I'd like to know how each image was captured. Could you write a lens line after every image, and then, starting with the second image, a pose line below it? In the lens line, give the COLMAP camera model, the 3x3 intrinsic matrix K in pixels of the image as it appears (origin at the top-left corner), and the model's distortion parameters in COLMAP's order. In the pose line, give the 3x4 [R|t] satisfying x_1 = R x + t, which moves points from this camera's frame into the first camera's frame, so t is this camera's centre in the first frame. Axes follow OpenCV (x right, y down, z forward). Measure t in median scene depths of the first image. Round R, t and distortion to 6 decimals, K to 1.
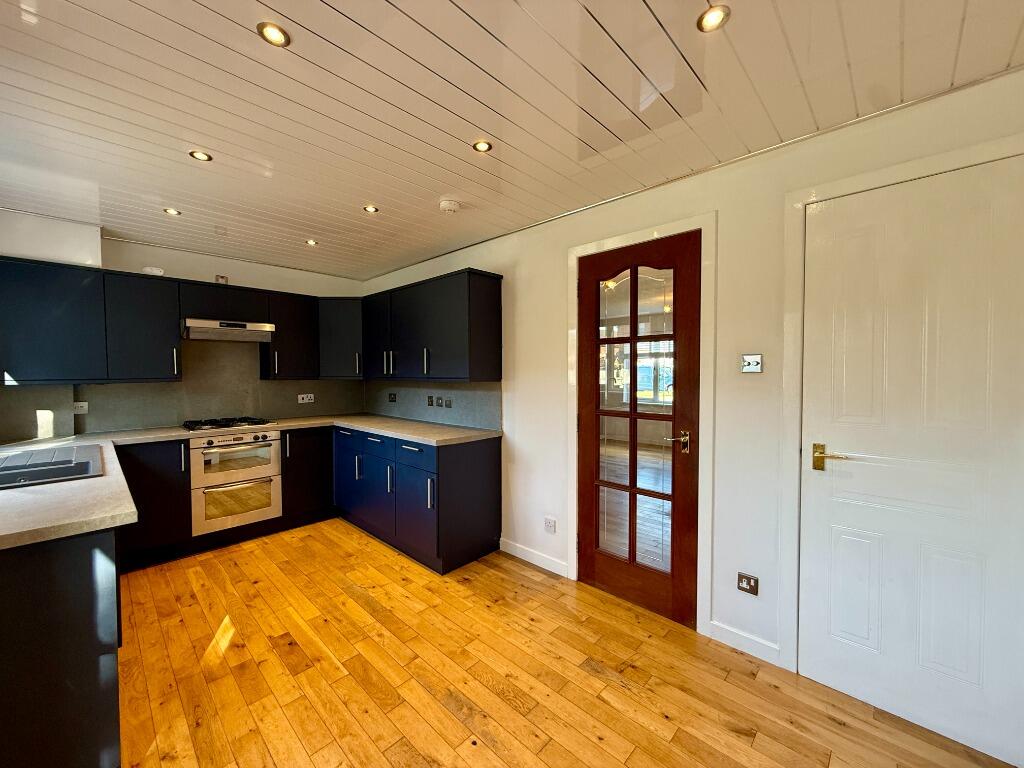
lens RADIAL K [[407.7, 0, 508.7], [0, 407.7, 383.3], [0, 0, 1]] dist [0.001098, -0.000208]
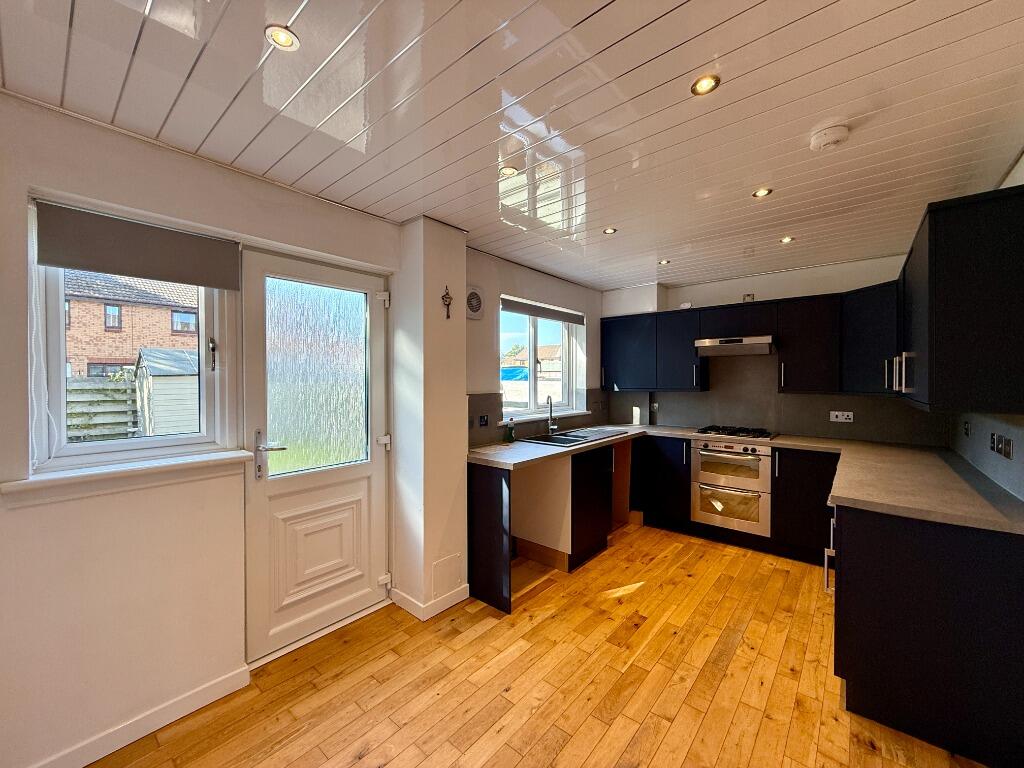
lens RADIAL K [[407.7, 0, 510.2], [0, 407.7, 383.1], [0, 0, 1]] dist [0.001098, -0.000208]
pose [[0.059859, 0.013377, -0.998117, 0.399312], [-0.027813, 0.999544, 0.011728, -0.030578], [0.997819, 0.027058, 0.060204, 0.384613]]
